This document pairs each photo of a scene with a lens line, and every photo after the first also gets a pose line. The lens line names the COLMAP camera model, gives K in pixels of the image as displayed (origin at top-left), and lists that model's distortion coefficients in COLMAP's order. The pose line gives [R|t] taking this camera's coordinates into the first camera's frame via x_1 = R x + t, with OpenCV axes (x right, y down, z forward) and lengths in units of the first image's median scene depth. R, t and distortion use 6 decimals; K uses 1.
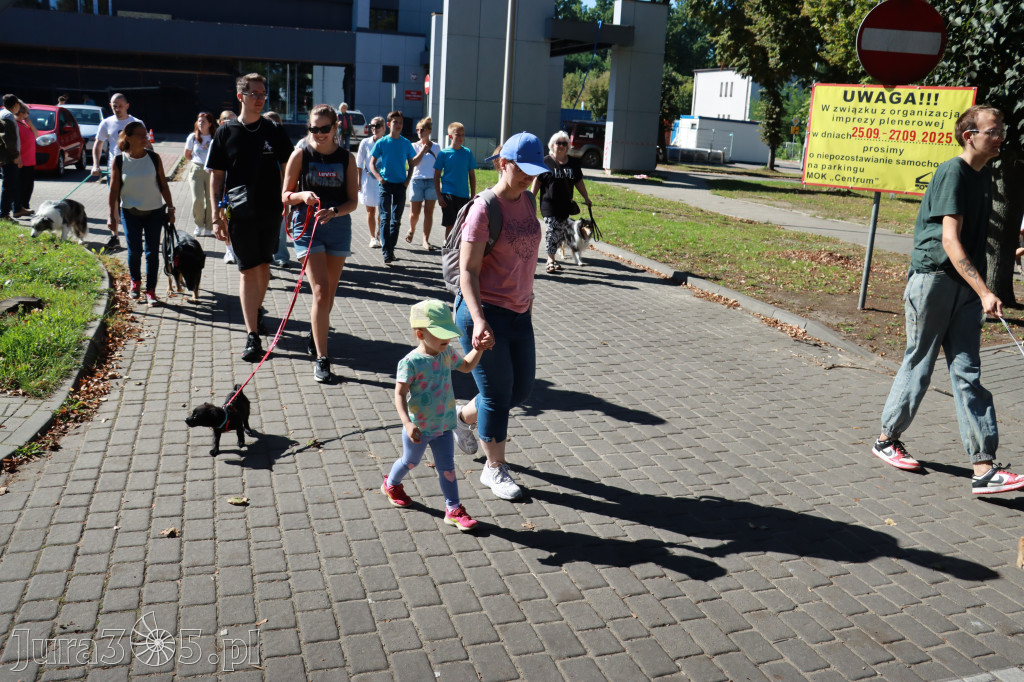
lens RADIAL K [[862.8, 0, 508.1], [0, 862.8, 342.2], [0, 0, 1]] dist [-0.171176, 0.153278]
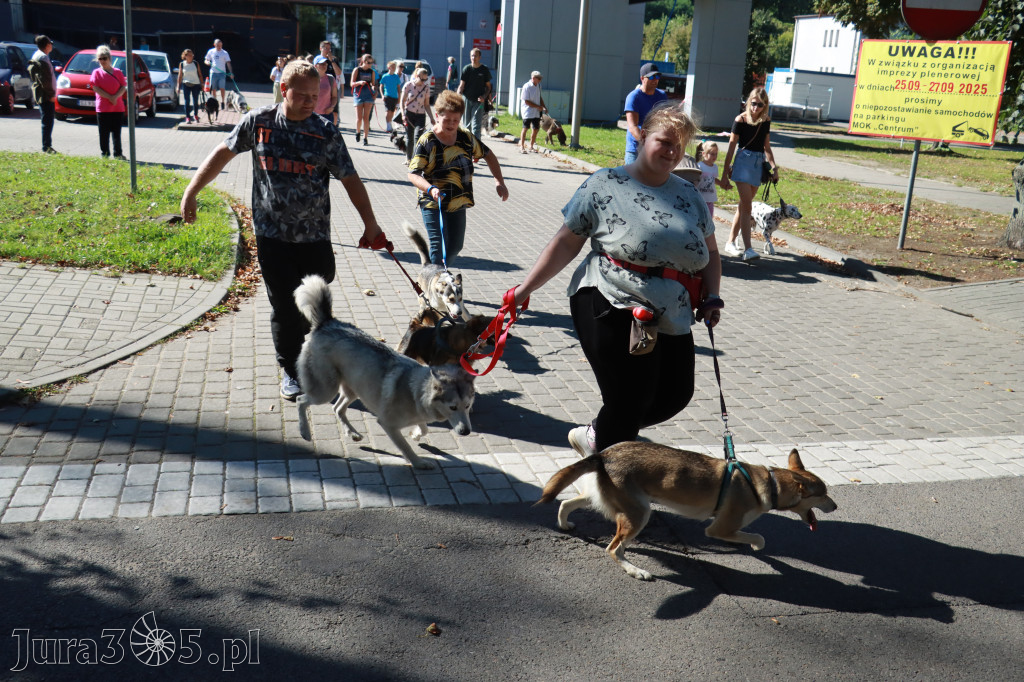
lens RADIAL K [[976.2, 0, 513.1], [0, 976.2, 349.5], [0, 0, 1]] dist [-0.147164, 0.233535]
pose [[0.997426, 0.024873, -0.067247, 0.007381], [-0.023158, 0.999389, 0.026166, 0.073627], [0.067856, -0.024541, 0.997393, -0.287631]]
